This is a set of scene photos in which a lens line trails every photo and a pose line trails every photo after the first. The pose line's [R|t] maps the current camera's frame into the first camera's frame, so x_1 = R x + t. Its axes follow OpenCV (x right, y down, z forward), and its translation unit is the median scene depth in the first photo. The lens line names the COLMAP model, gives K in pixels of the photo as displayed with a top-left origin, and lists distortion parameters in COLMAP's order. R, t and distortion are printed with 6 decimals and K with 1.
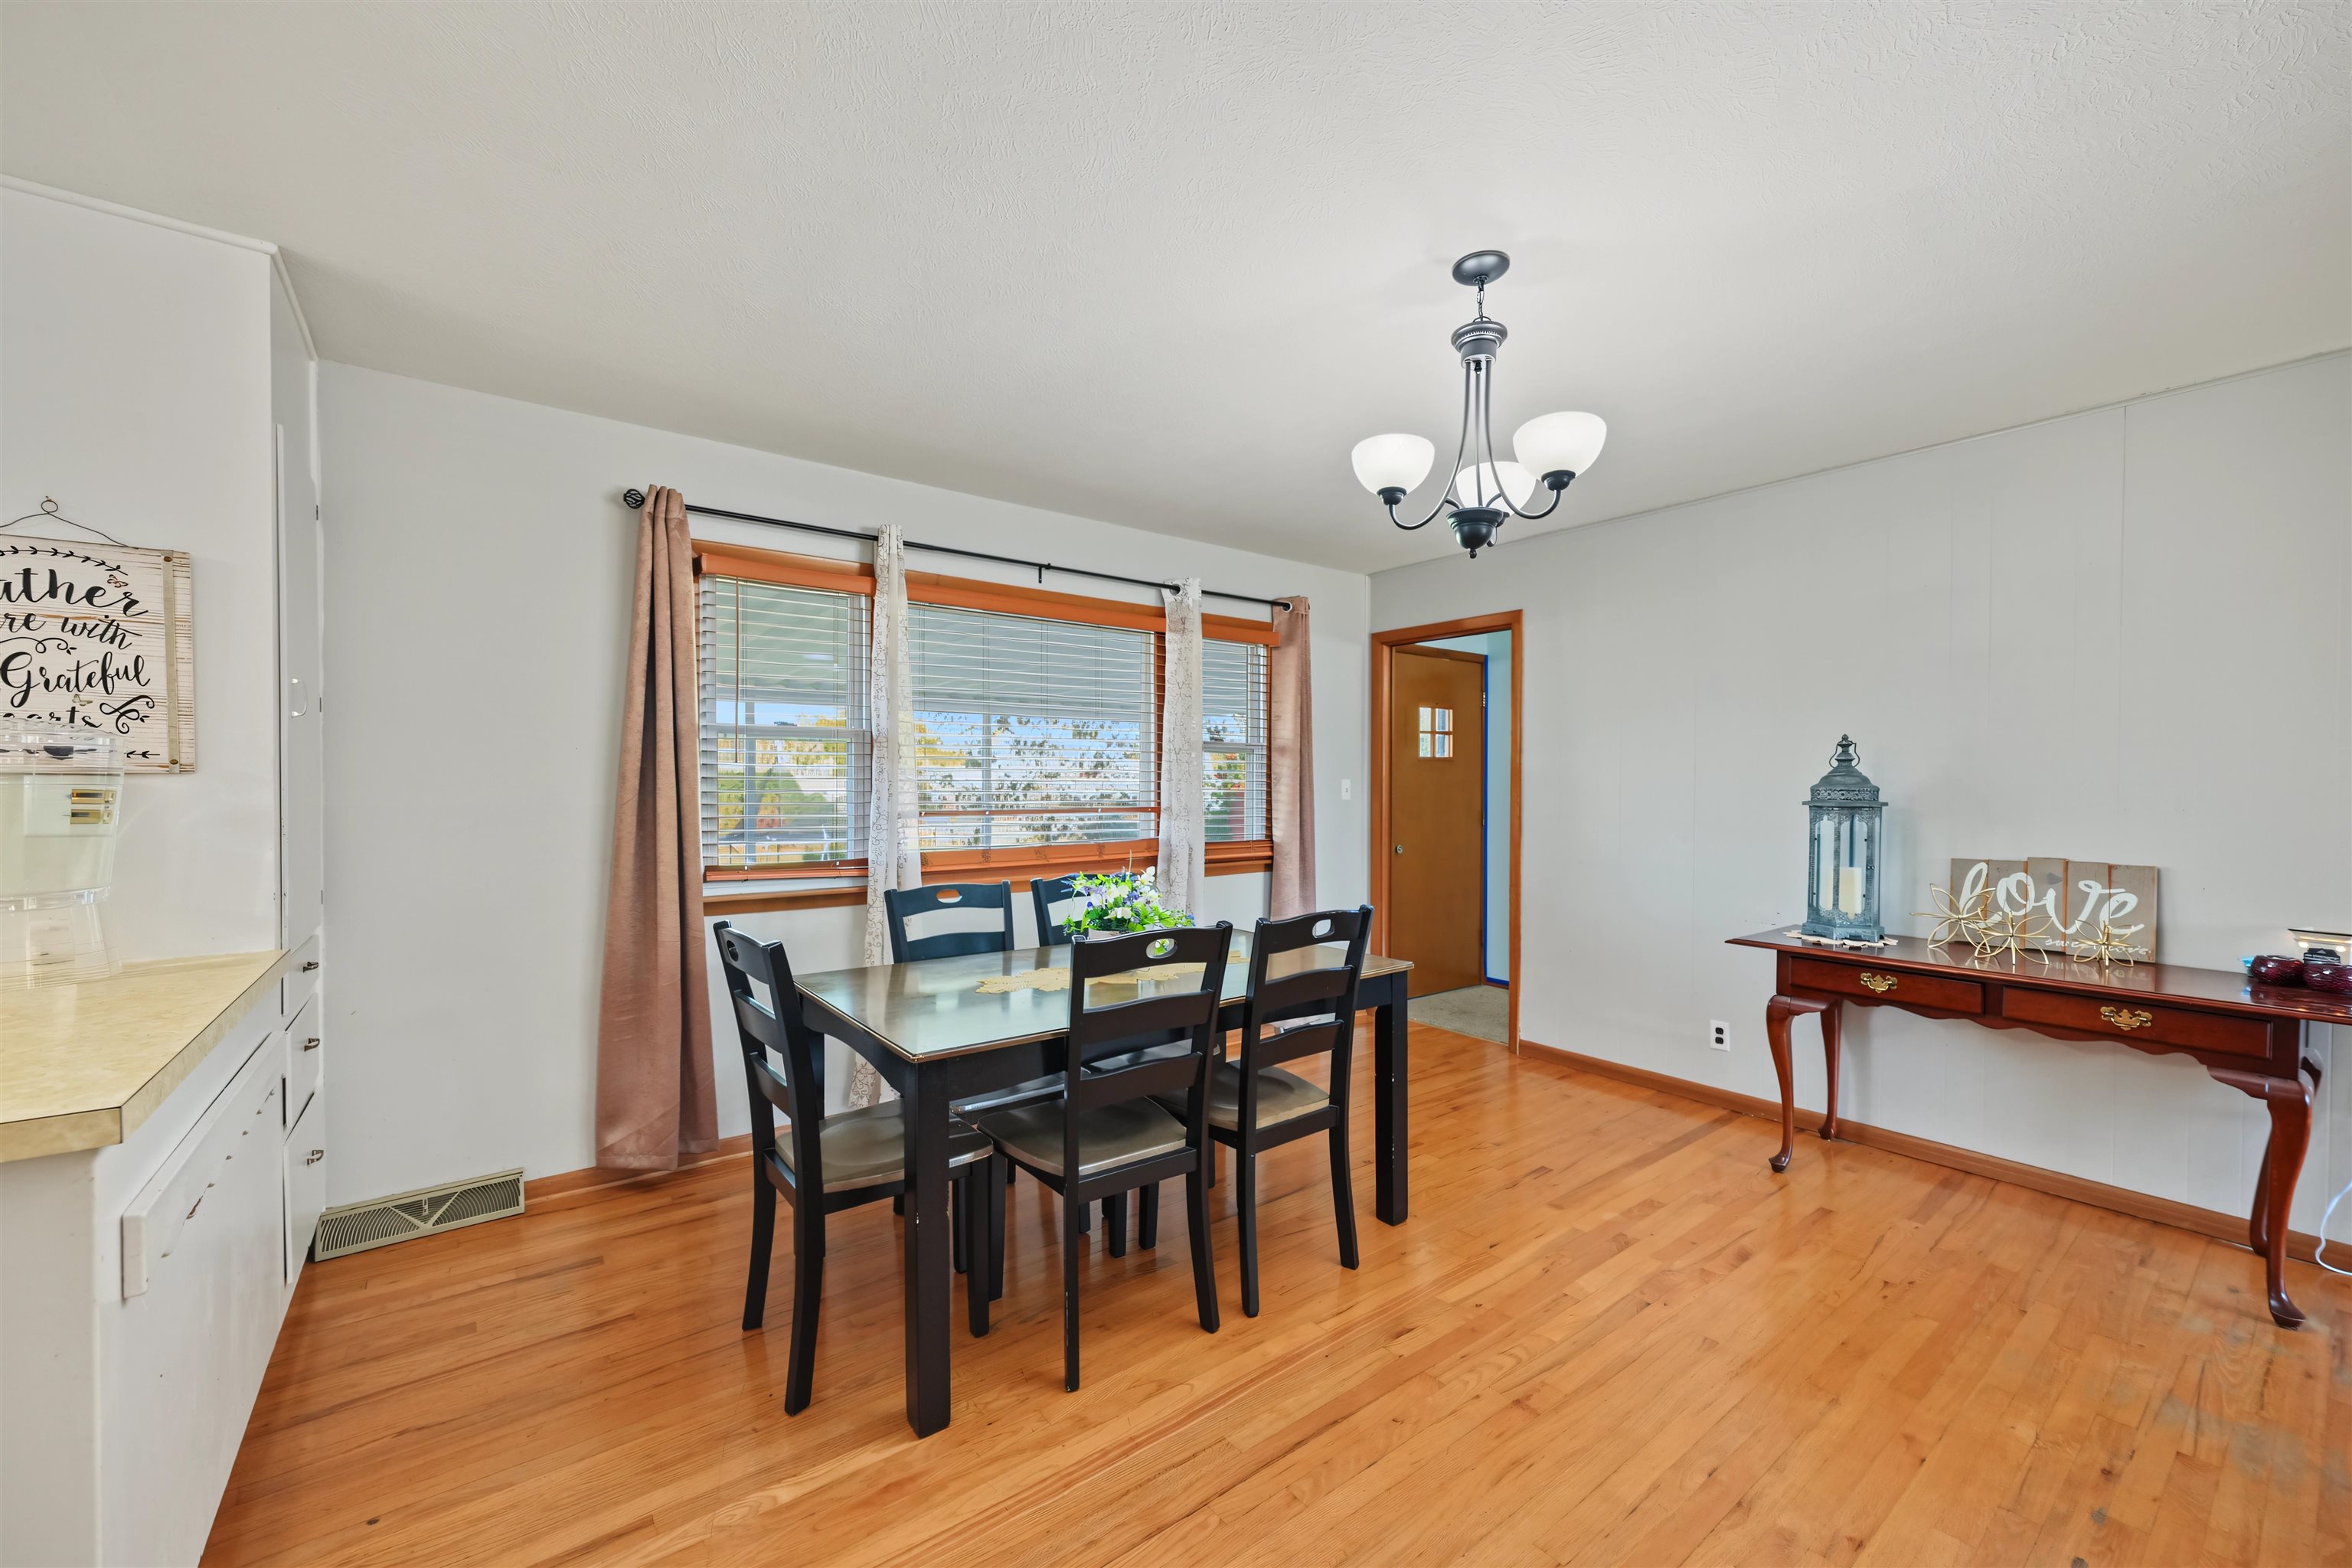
lens RADIAL K [[913.5, 0, 1177.7], [0, 913.5, 797.7], [0, 0, 1]] dist [0.003389, -0.000521]
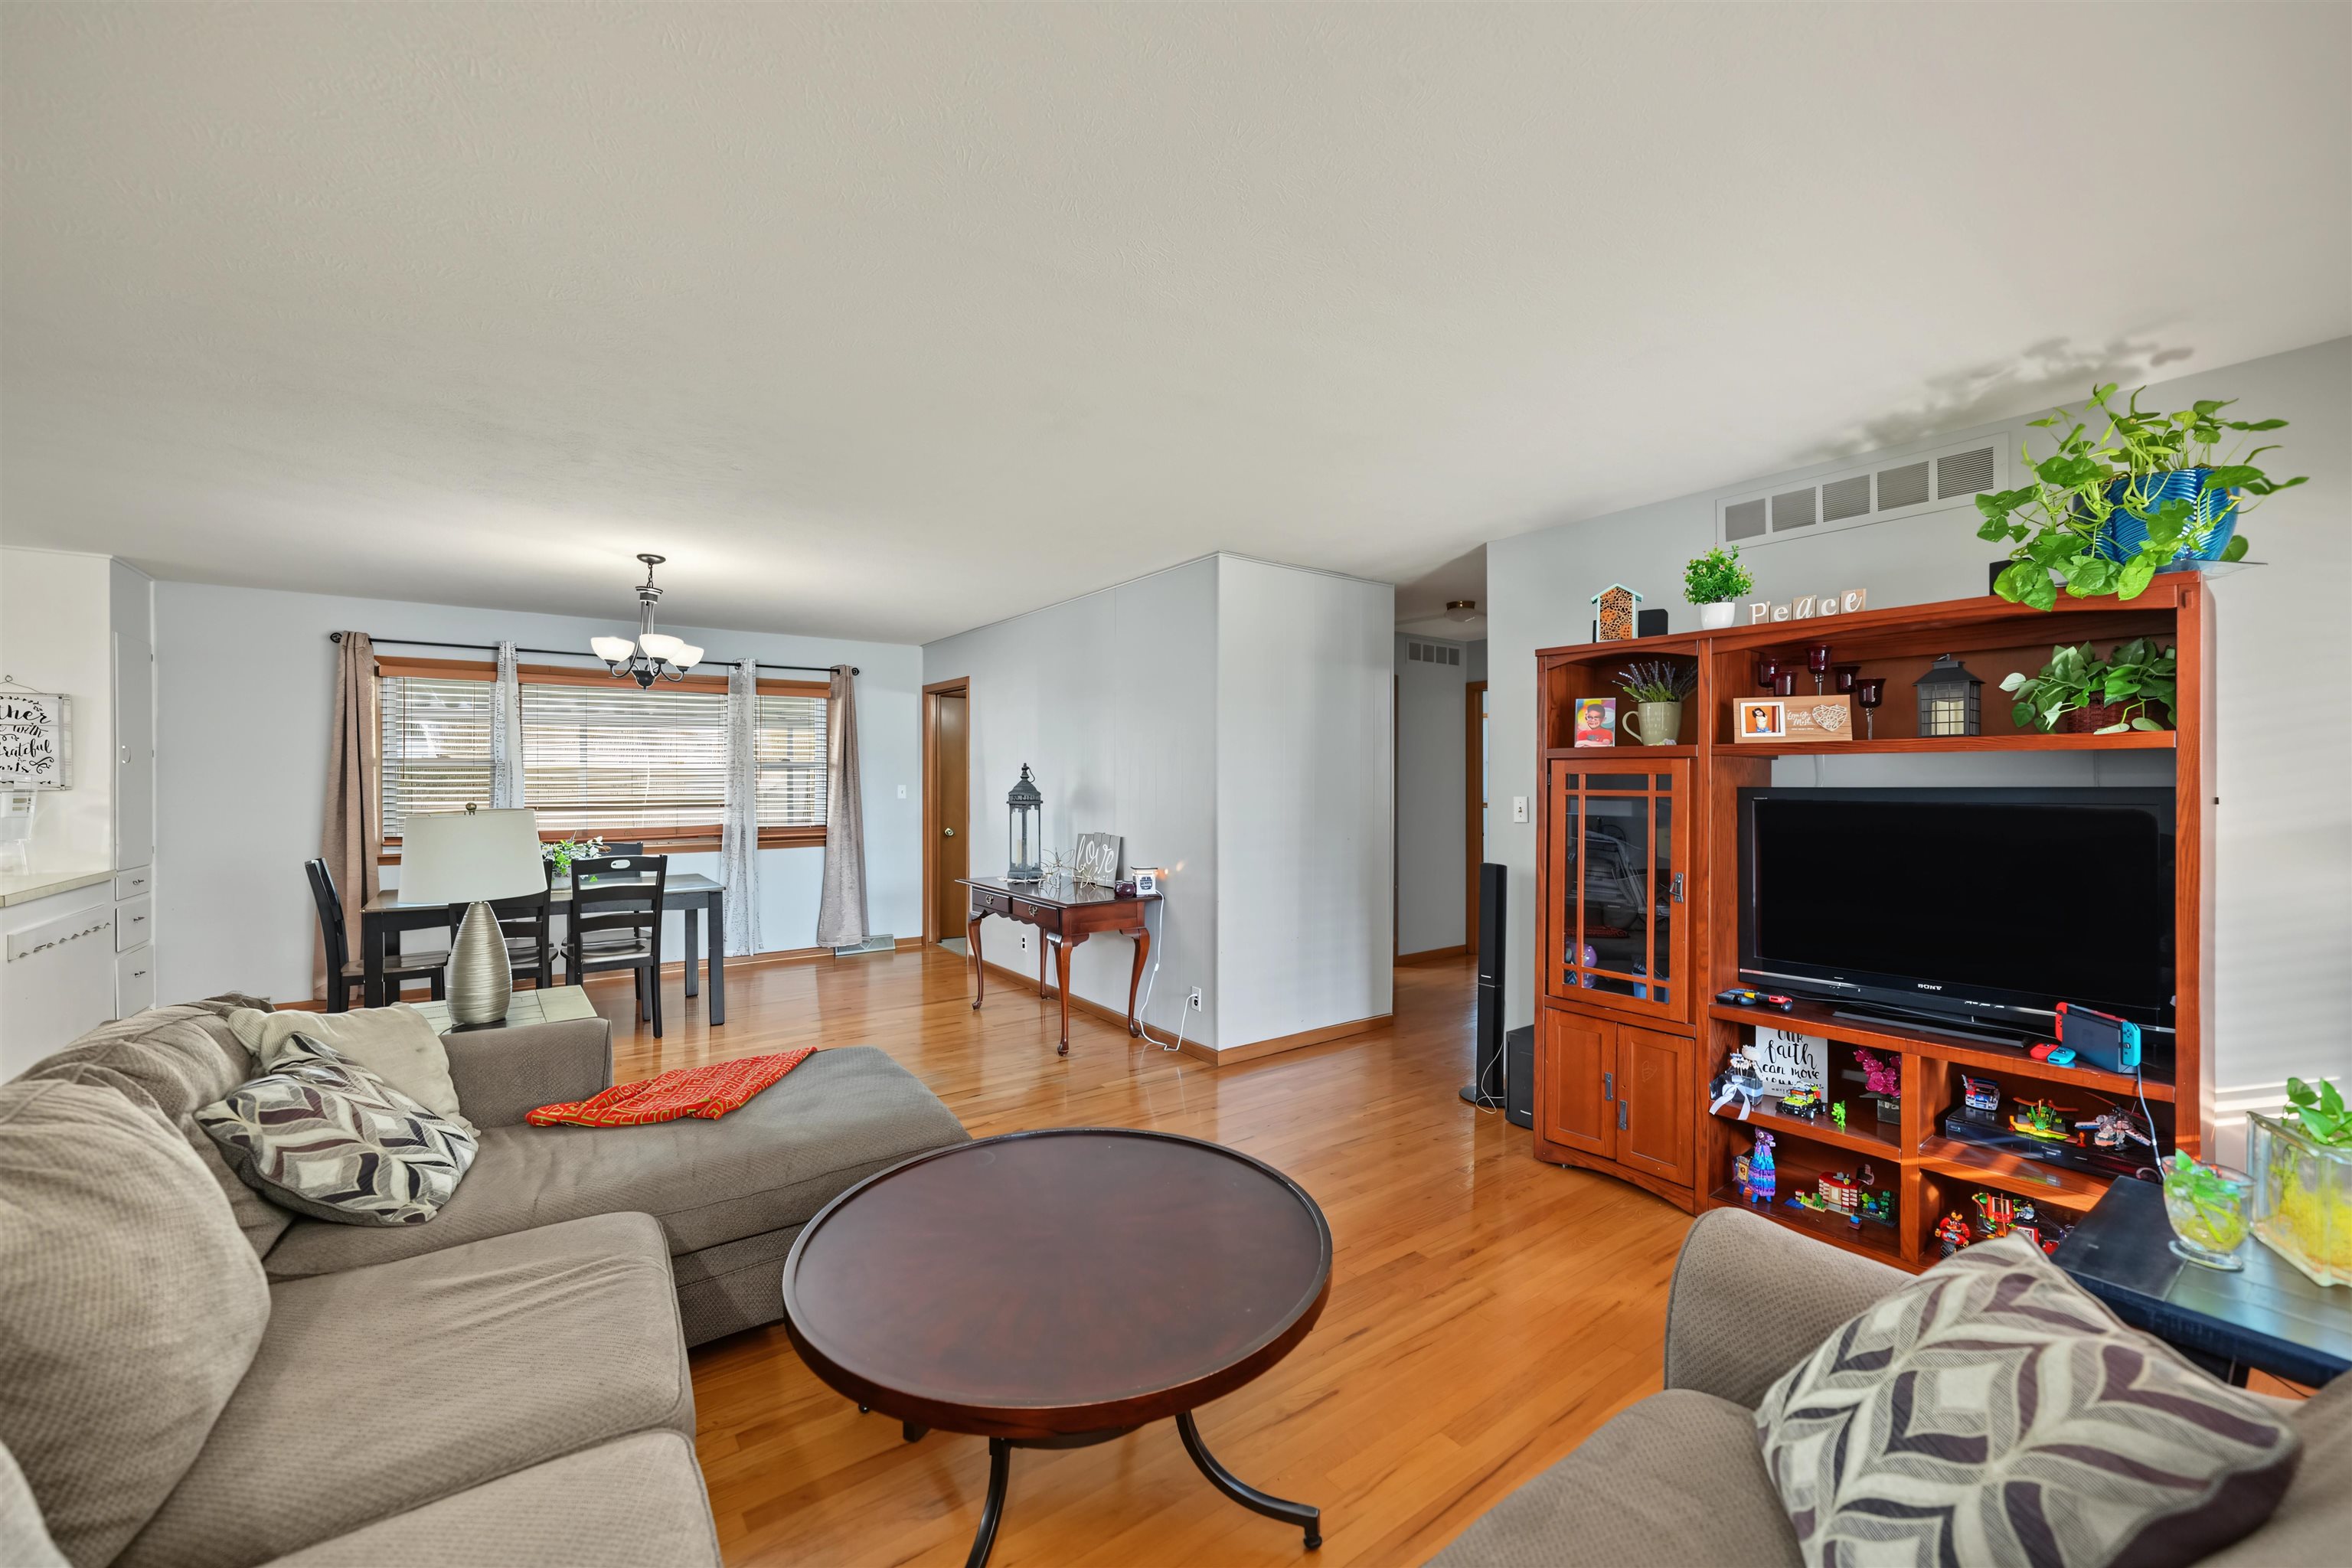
lens RADIAL K [[913.5, 0, 1180.9], [0, 913.5, 784.5], [0, 0, 1]] dist [0.003389, -0.000521]
pose [[0.999653, -0.000840, -0.026334, 1.137574], [0.000613, 0.999963, -0.008611, -0.012994], [0.026340, 0.008592, 0.999616, -0.787237]]
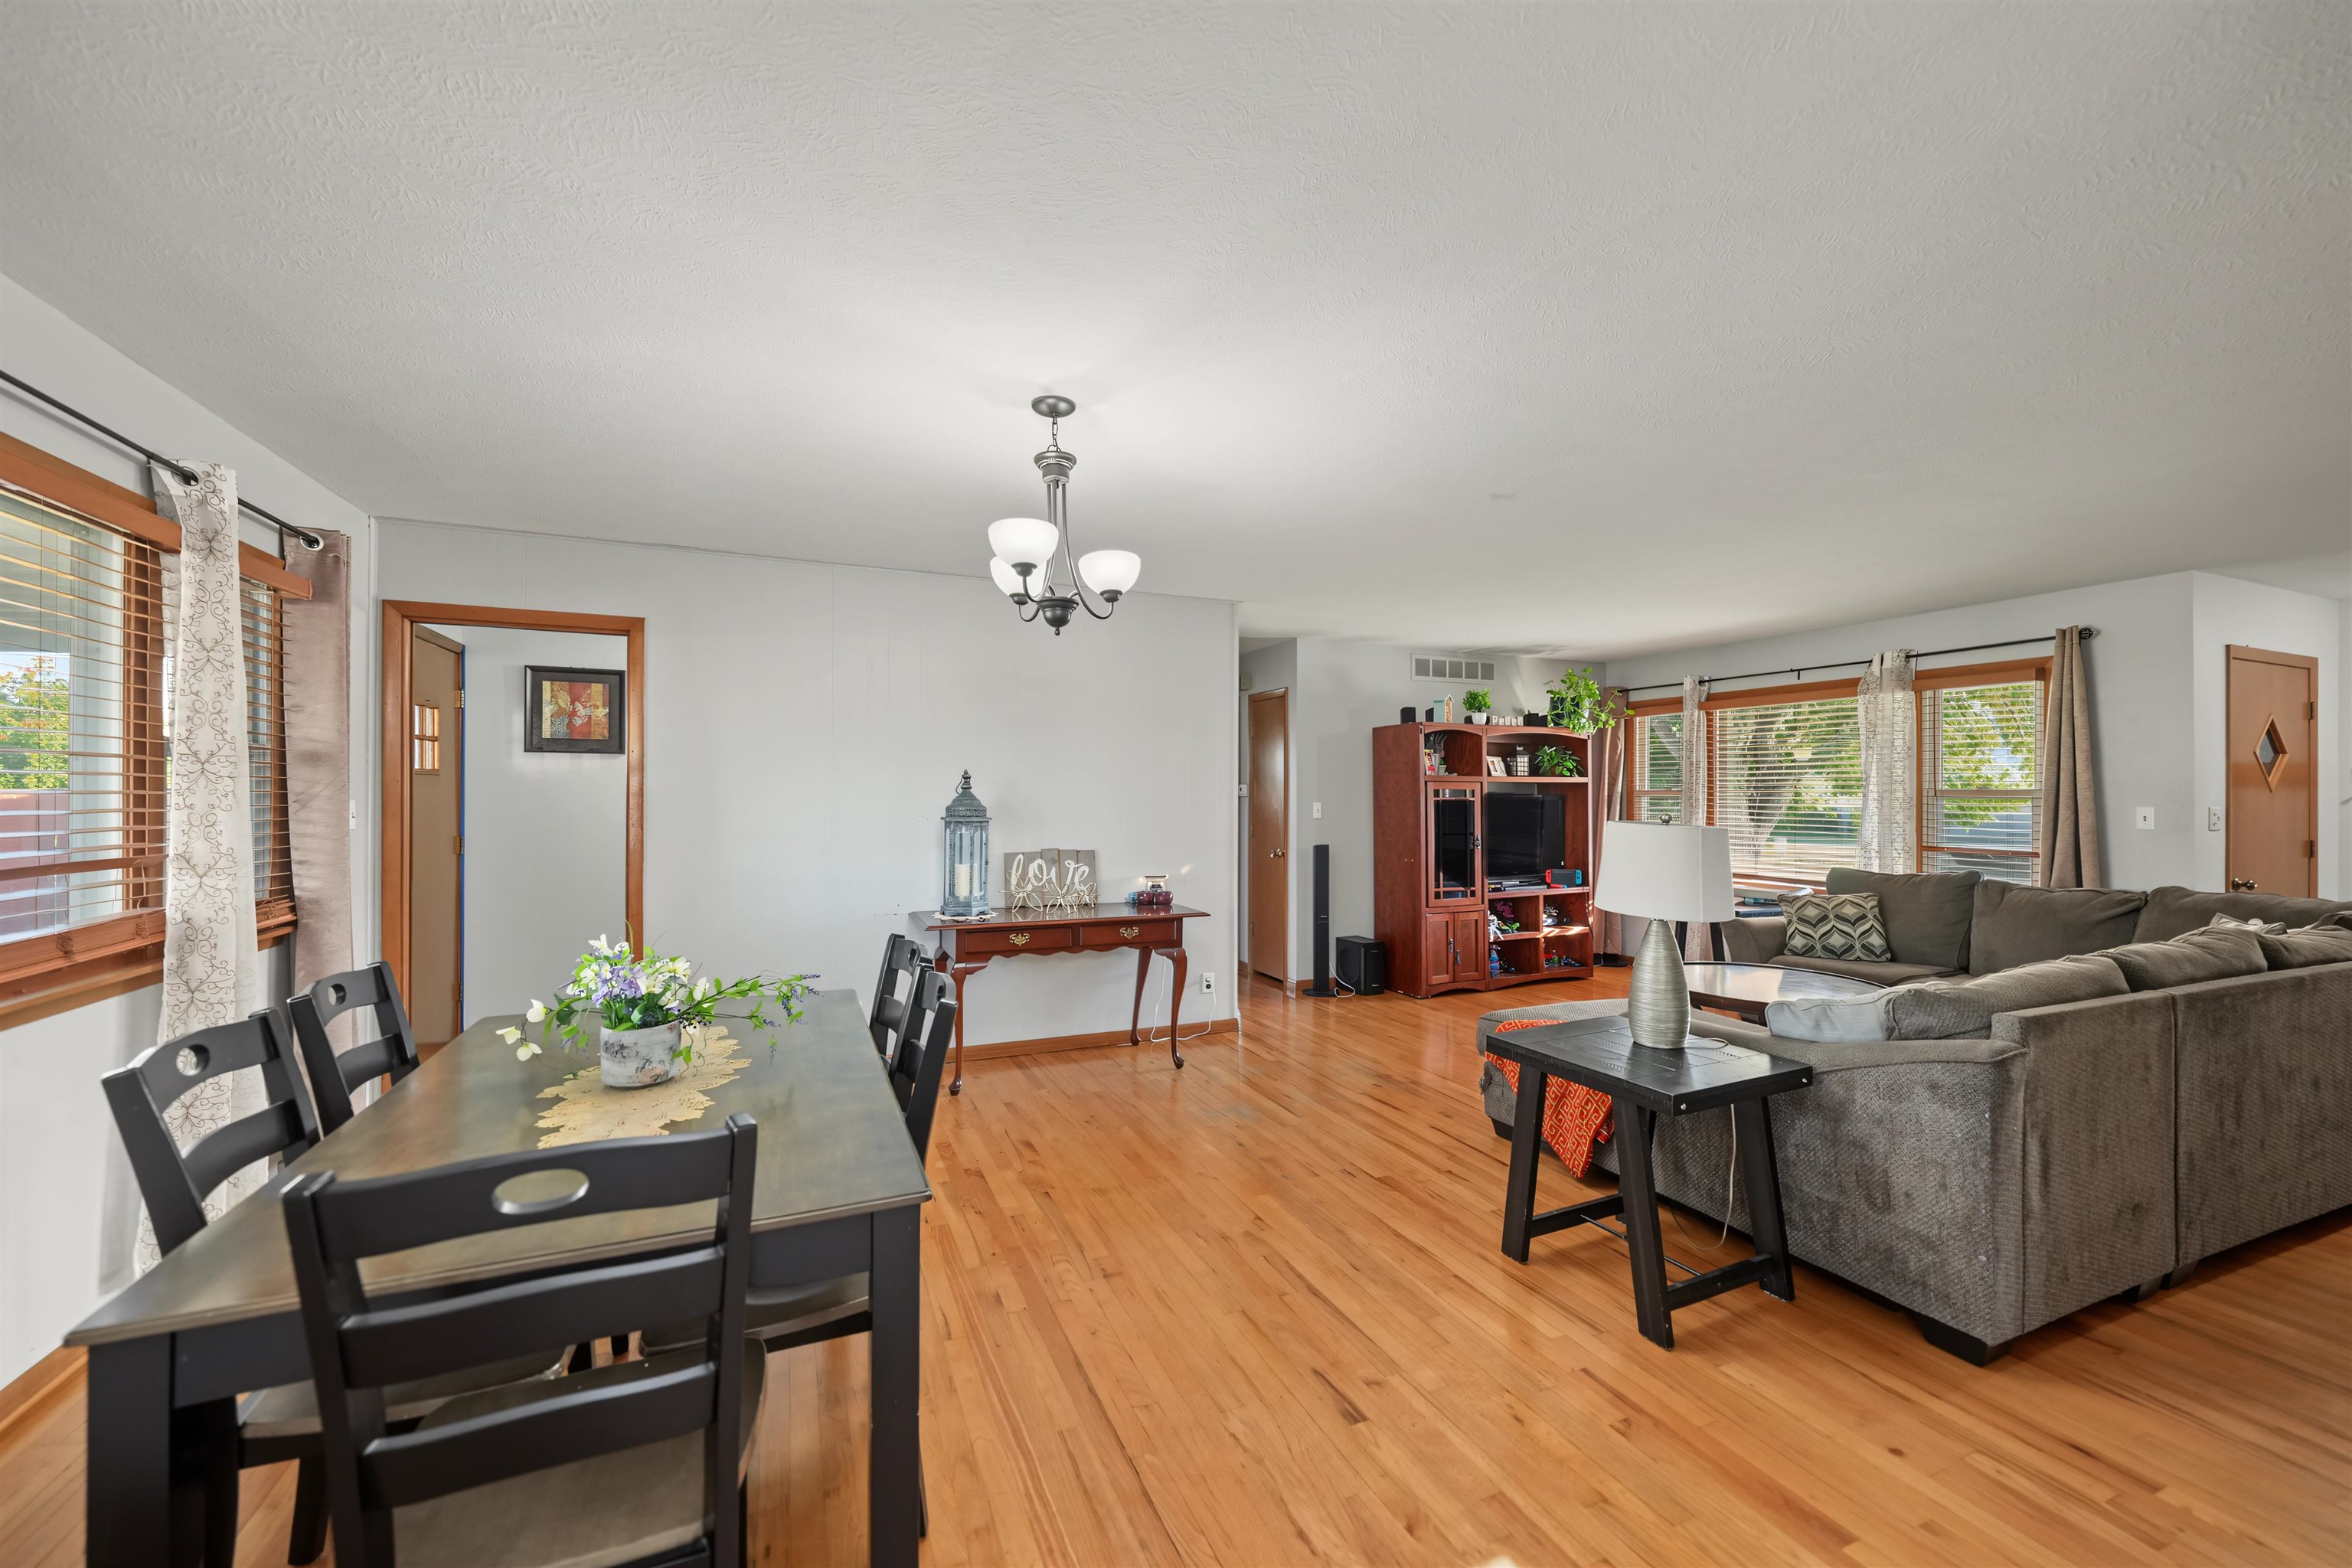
lens RADIAL K [[913.5, 0, 1184.0], [0, 913.5, 793.1], [0, 0, 1]] dist [0.003389, -0.000521]
pose [[0.238149, -0.000296, 0.971229, -0.583946], [0.012585, 0.999917, -0.002781, -0.026659], [-0.971147, 0.012885, 0.238133, 0.363994]]
